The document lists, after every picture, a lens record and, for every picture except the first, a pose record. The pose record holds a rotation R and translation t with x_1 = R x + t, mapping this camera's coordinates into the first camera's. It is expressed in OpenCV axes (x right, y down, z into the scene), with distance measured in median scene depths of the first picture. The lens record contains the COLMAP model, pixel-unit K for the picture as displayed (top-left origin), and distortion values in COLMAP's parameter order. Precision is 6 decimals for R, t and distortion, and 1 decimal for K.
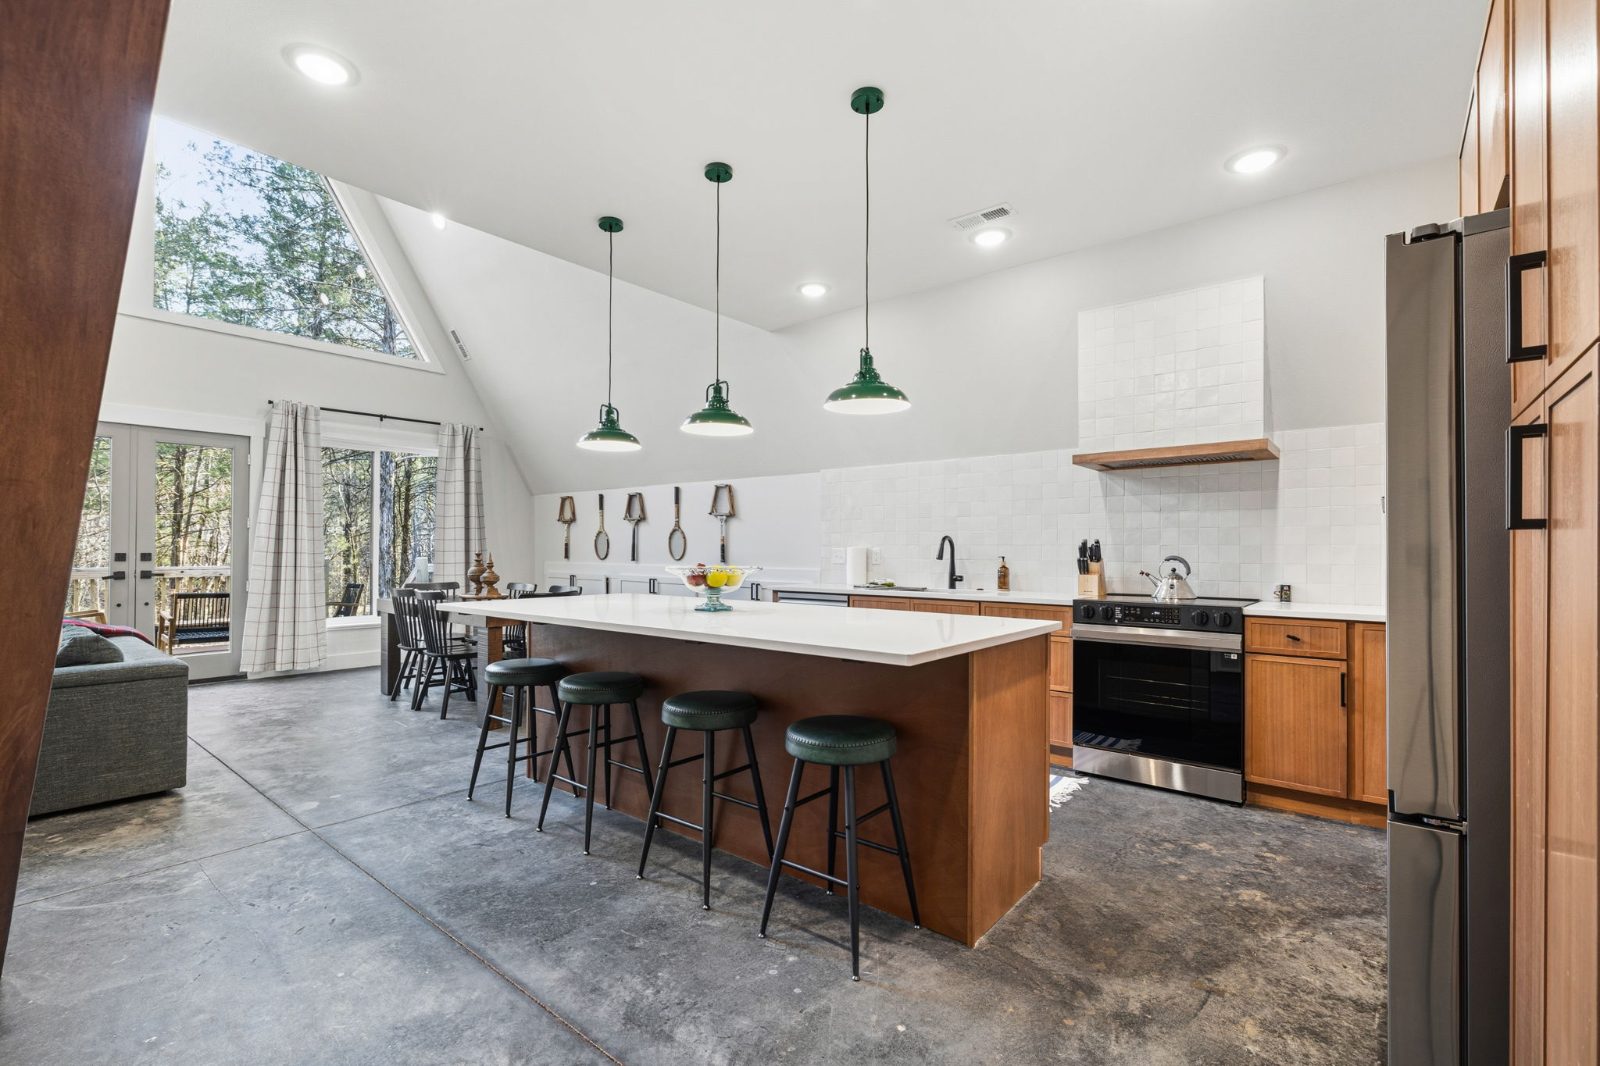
lens RADIAL K [[689.0, 0, 777.0], [0, 689.0, 539.9], [0, 0, 1]] dist [0.001505, 0.000145]
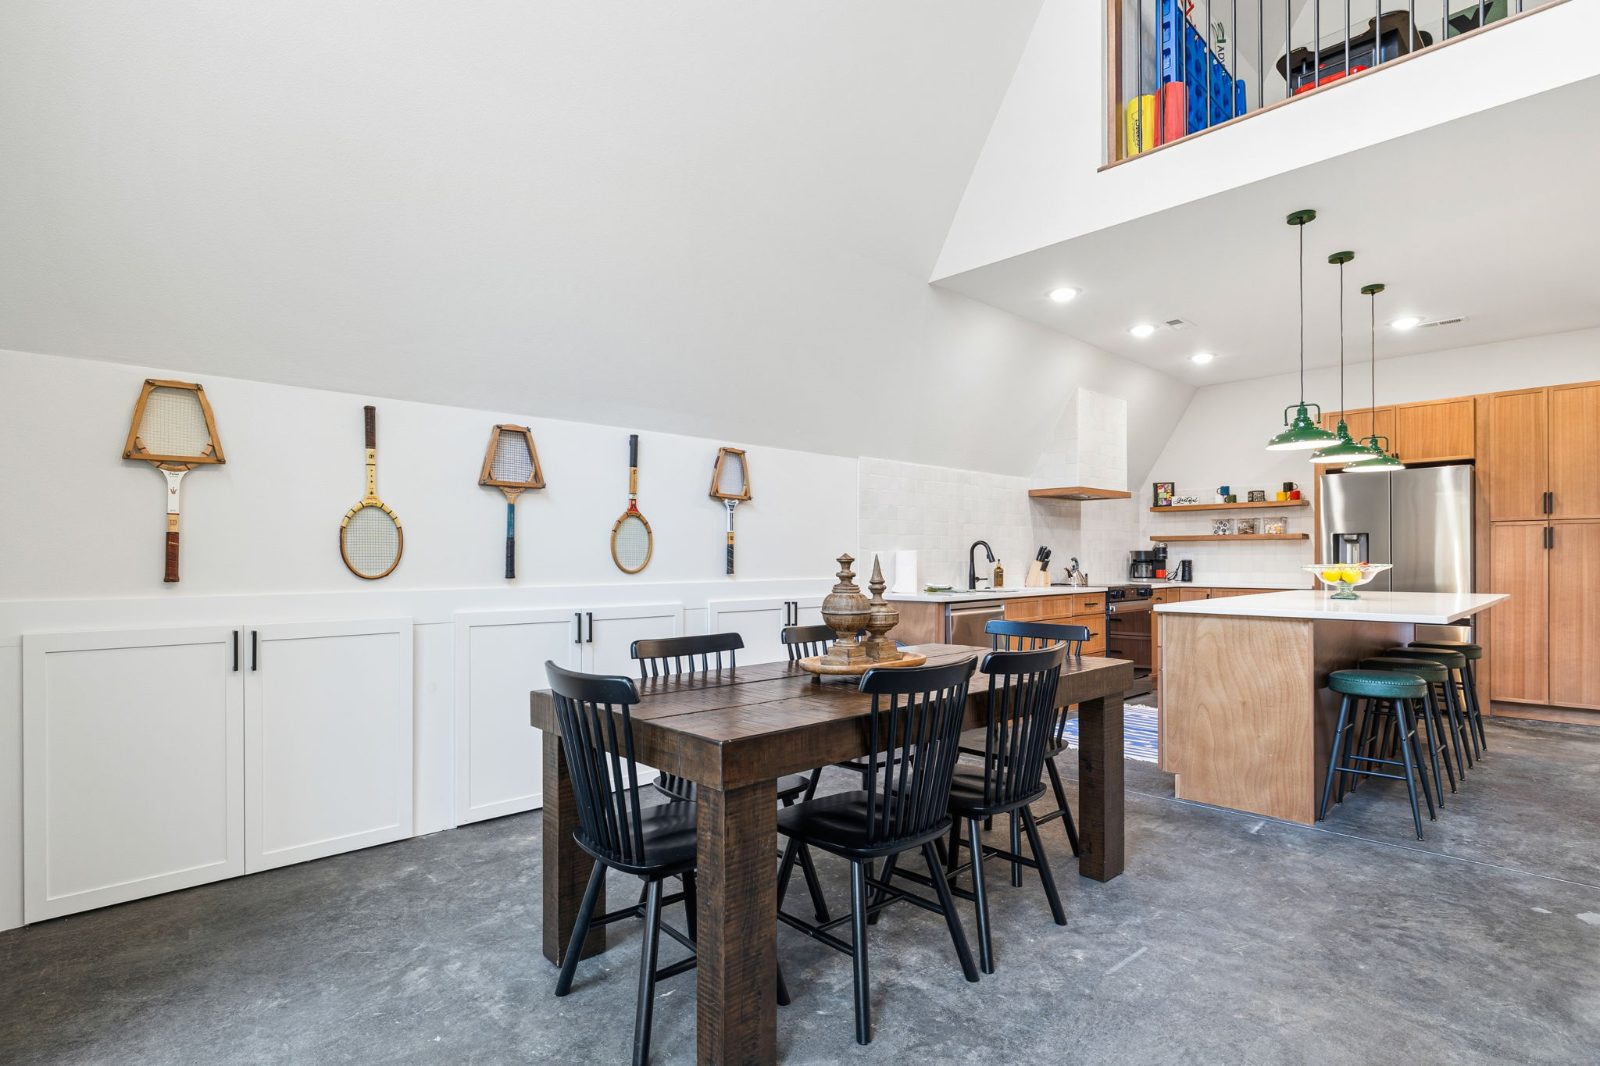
lens RADIAL K [[817.2, 0, 768.8], [0, 817.2, 562.9], [0, 0, 1]] dist [-0.001729, 0.000372]
pose [[0.122101, -0.007239, 0.992491, -1.281761], [-0.008674, 0.999927, 0.008361, 0.025963], [-0.992480, -0.009630, 0.122029, 1.393133]]
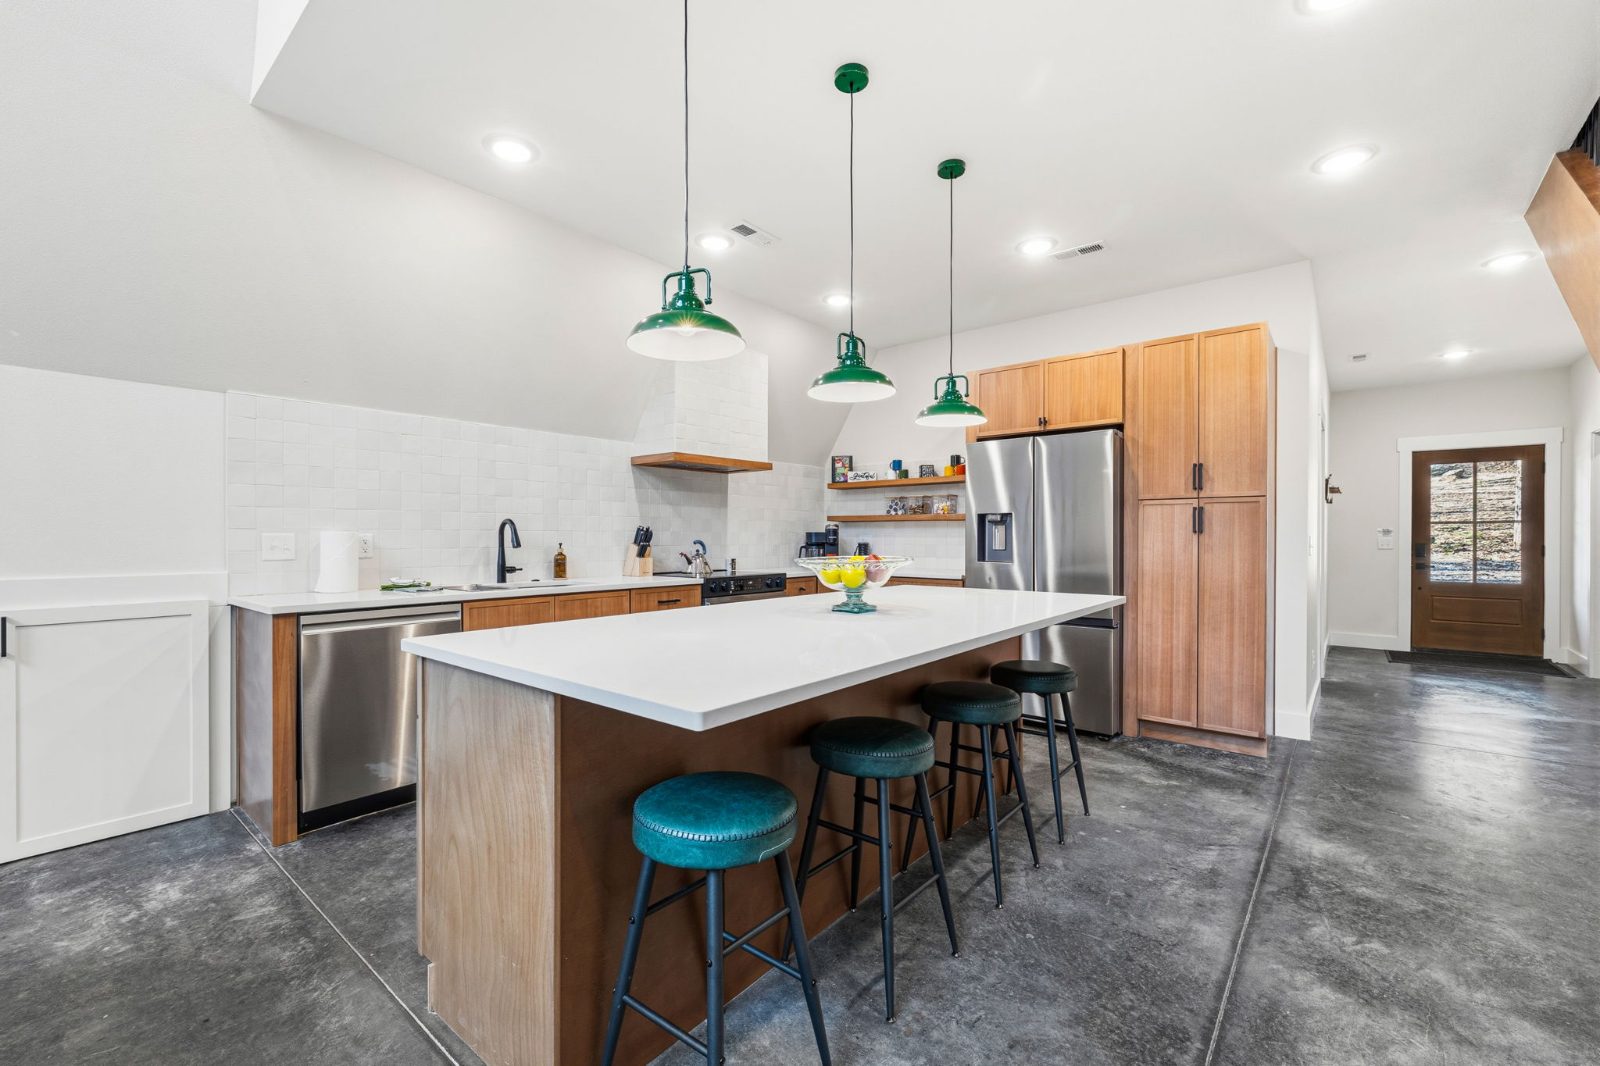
lens RADIAL K [[689.0, 0, 777.0], [0, 689.0, 539.9], [0, 0, 1]] dist [0.001505, 0.000145]
pose [[0.006253, -0.007971, 0.999949, -0.673484], [-0.013647, 0.999874, 0.008055, 0.010260], [-0.999887, -0.013697, 0.006143, 0.801259]]
